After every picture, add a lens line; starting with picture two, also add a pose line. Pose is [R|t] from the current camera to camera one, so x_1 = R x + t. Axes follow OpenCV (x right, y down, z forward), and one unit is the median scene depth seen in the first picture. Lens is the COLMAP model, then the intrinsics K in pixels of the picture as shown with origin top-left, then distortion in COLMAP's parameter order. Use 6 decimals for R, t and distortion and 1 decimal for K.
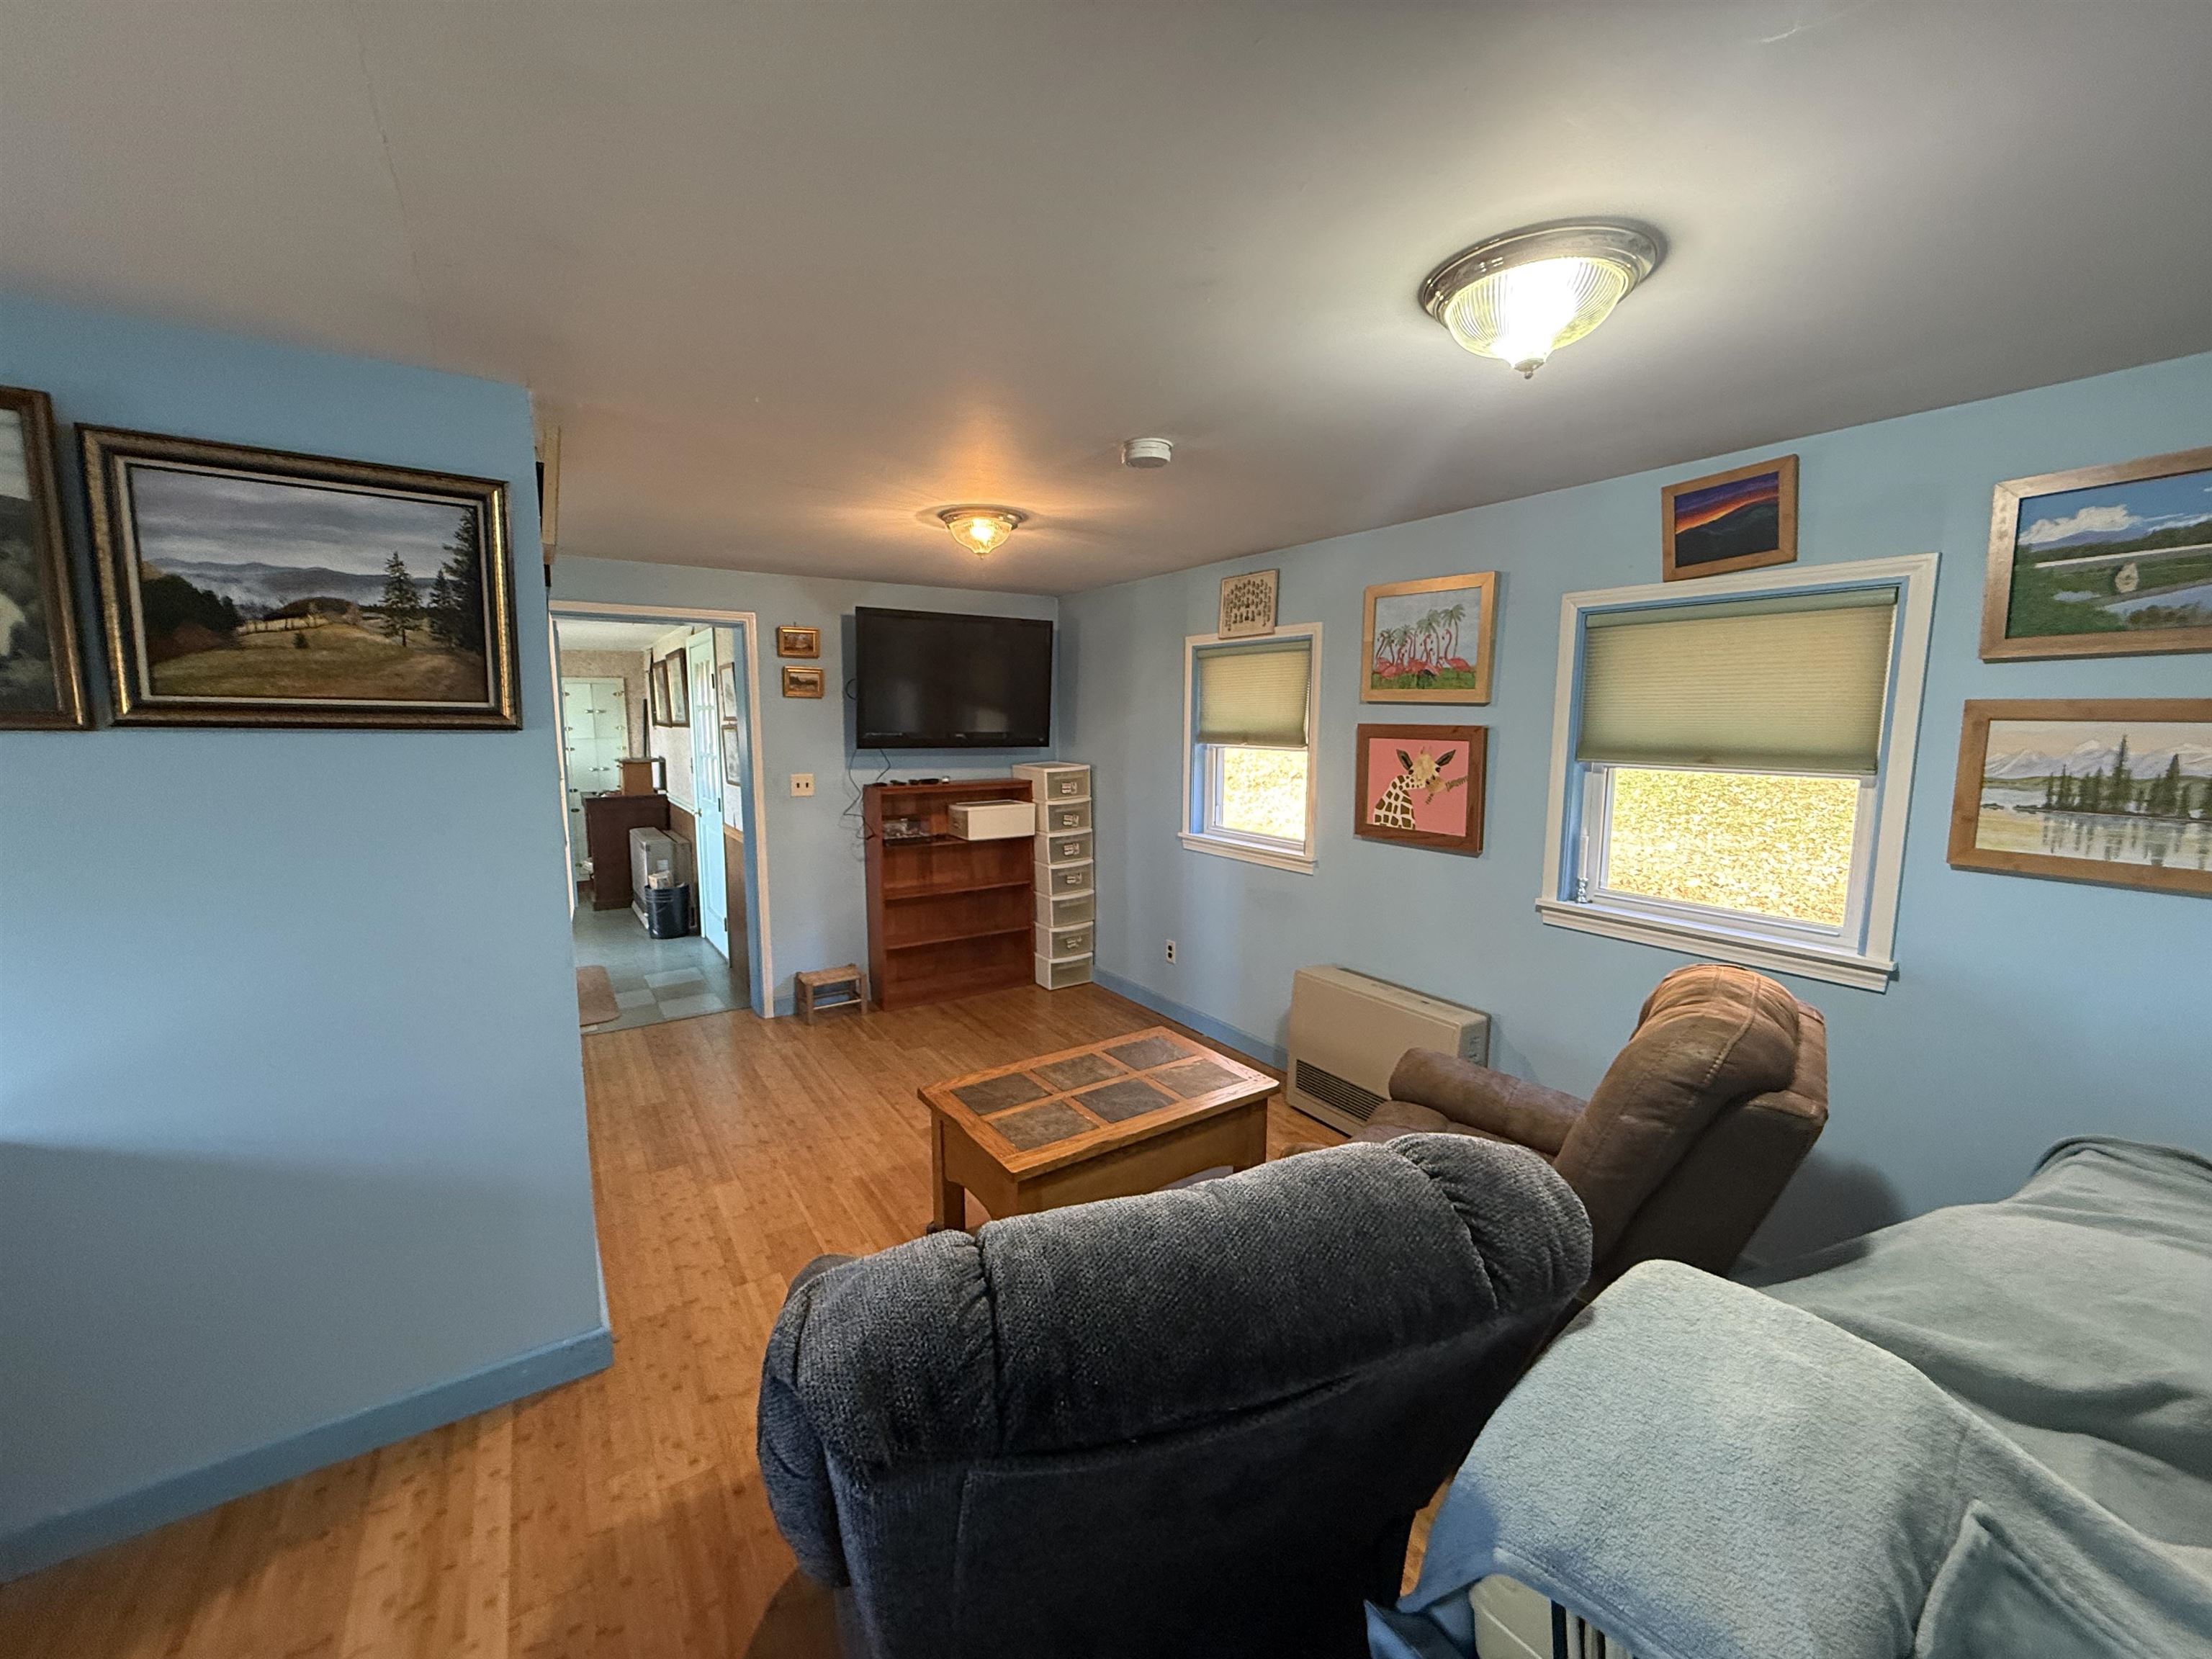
lens RADIAL K [[871.3, 0, 1090.4], [0, 871.3, 809.3], [0, 0, 1]] dist [-0.002643, -0.000125]
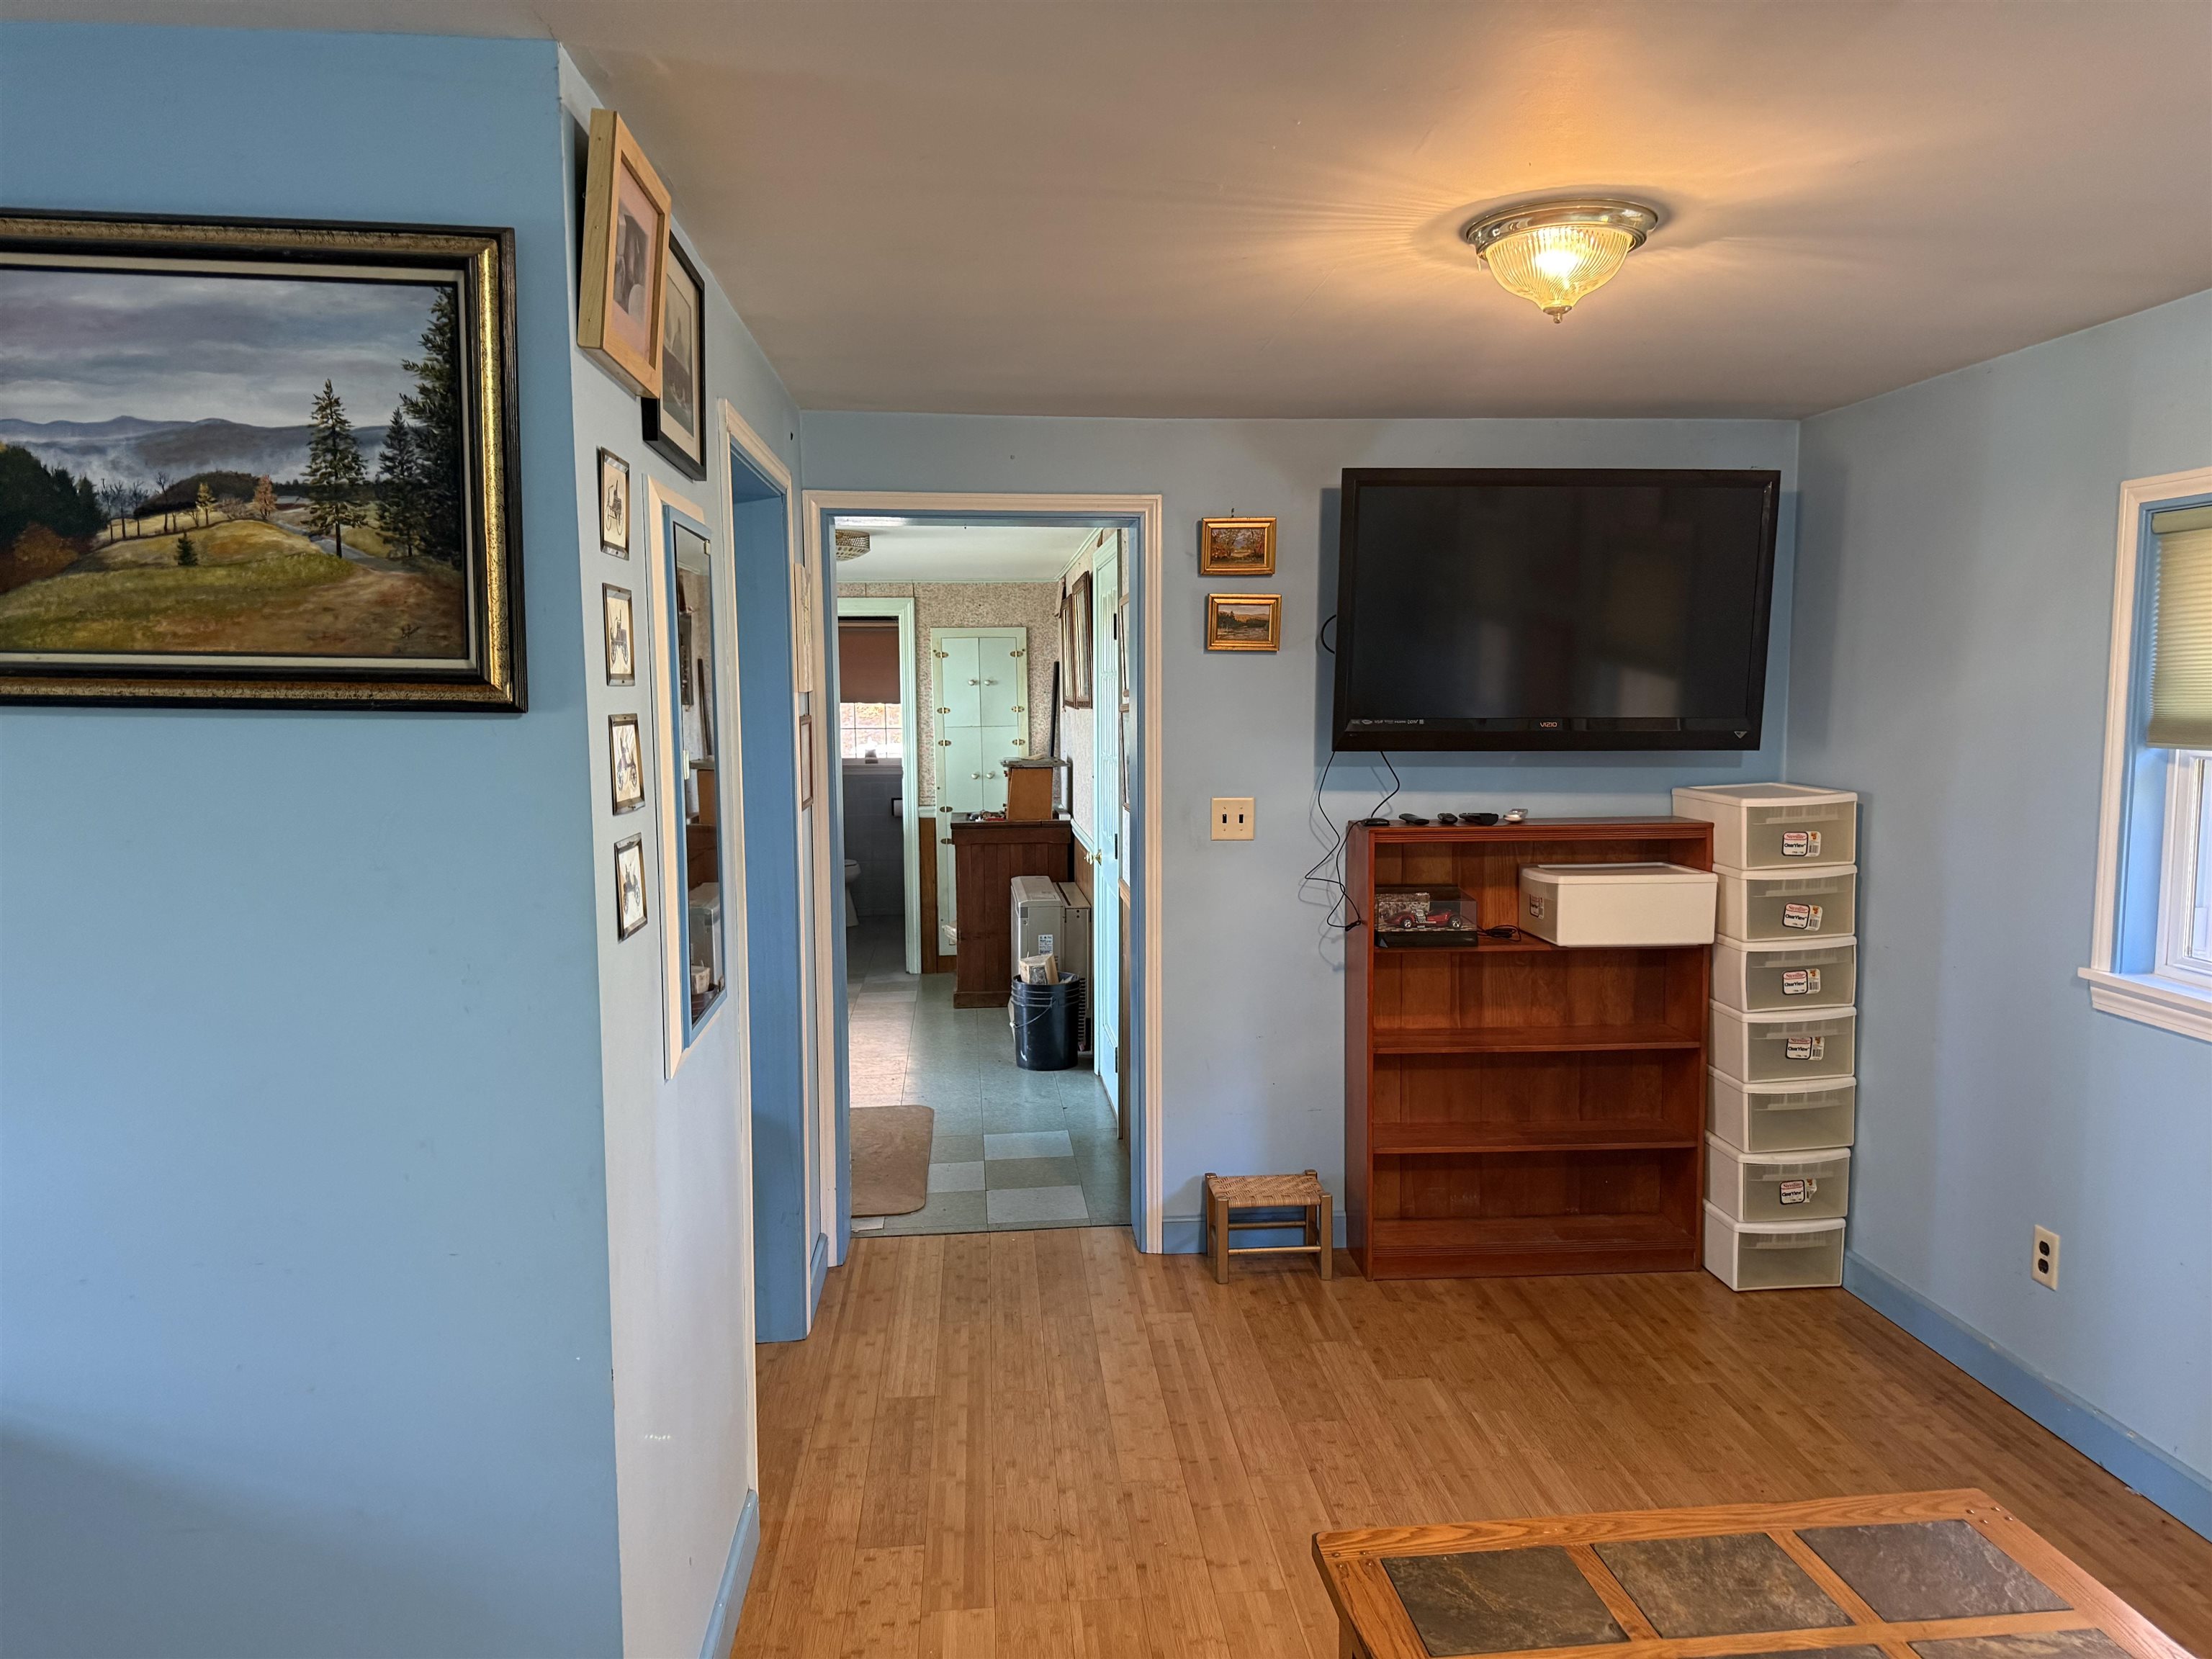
lens RADIAL K [[1552.0, 0, 1096.7], [0, 1552.0, 833.8], [0, 0, 1]] dist [0.044728, -0.053759]
pose [[0.884792, 0.038332, -0.464407, 0.032013], [-0.044306, 0.999016, -0.001953, -0.013497], [0.463876, 0.022304, 0.885620, 0.142183]]
